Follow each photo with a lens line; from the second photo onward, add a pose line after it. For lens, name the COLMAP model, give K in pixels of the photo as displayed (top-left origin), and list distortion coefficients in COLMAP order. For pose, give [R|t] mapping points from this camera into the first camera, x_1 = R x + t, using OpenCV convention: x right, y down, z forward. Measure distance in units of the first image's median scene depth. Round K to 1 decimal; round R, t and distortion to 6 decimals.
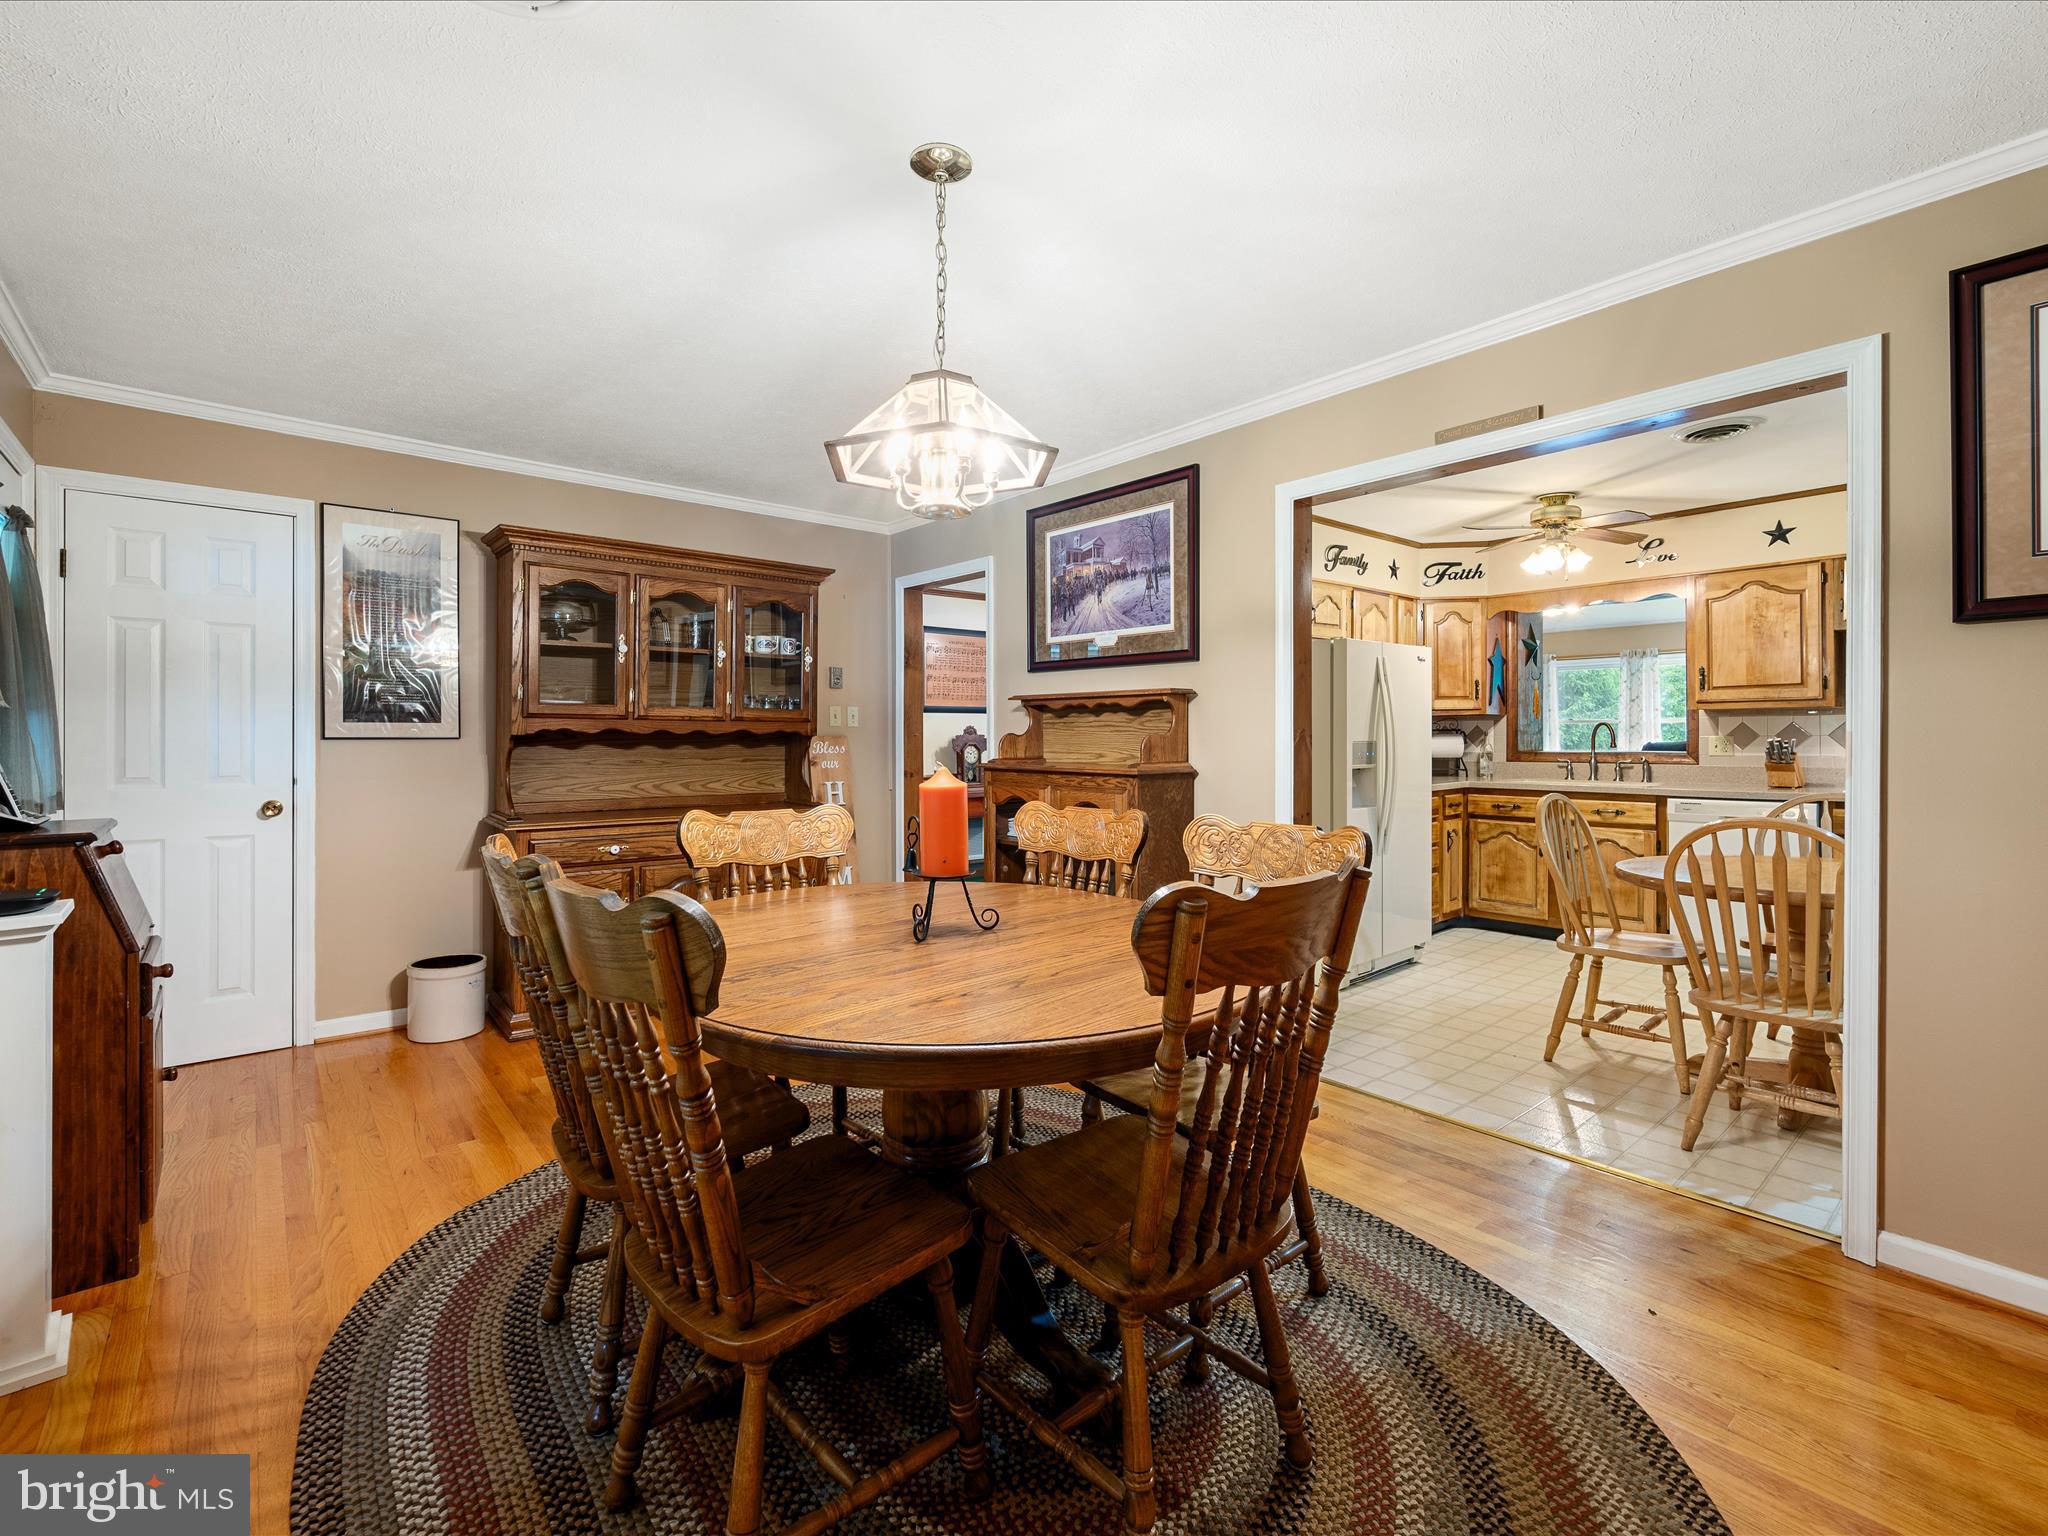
lens RADIAL K [[903.0, 0, 1025.1], [0, 903.0, 755.9], [0, 0, 1]] dist [0.000027, -0.000013]
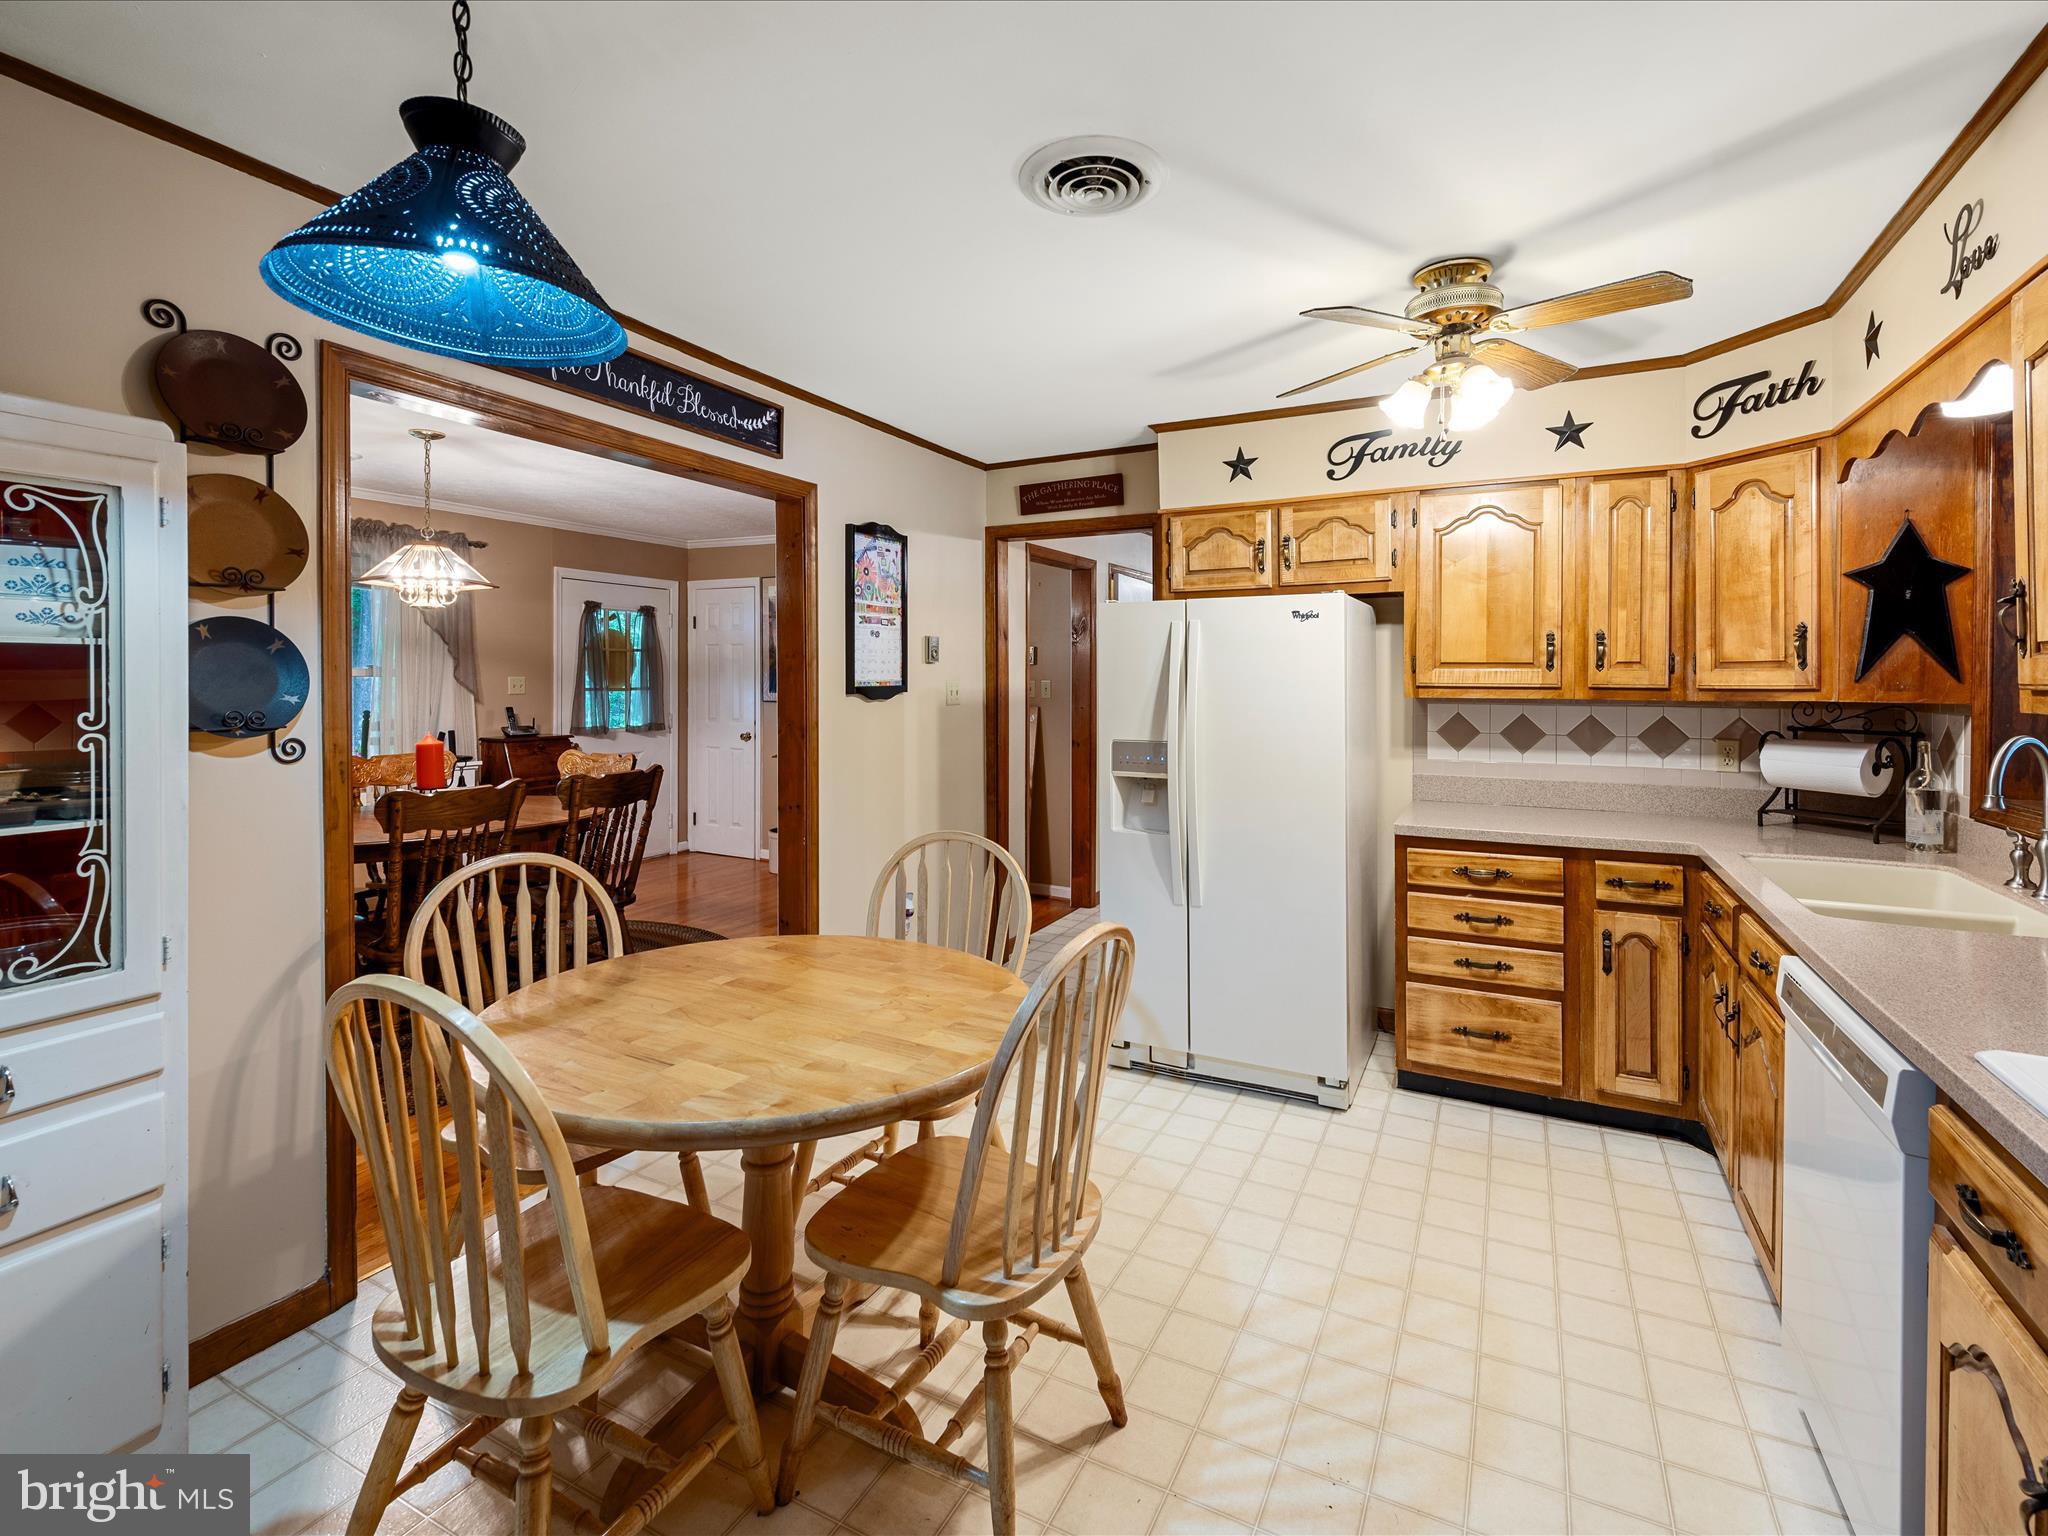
lens RADIAL K [[958.5, 0, 1060.4], [0, 958.5, 774.7], [0, 0, 1]] dist [0.000573, -0.000137]
pose [[0.396145, 0.094283, -0.913335, 1.013407], [-0.029500, 0.995507, 0.089970, -0.051526], [0.917714, -0.008697, 0.397146, 0.588260]]
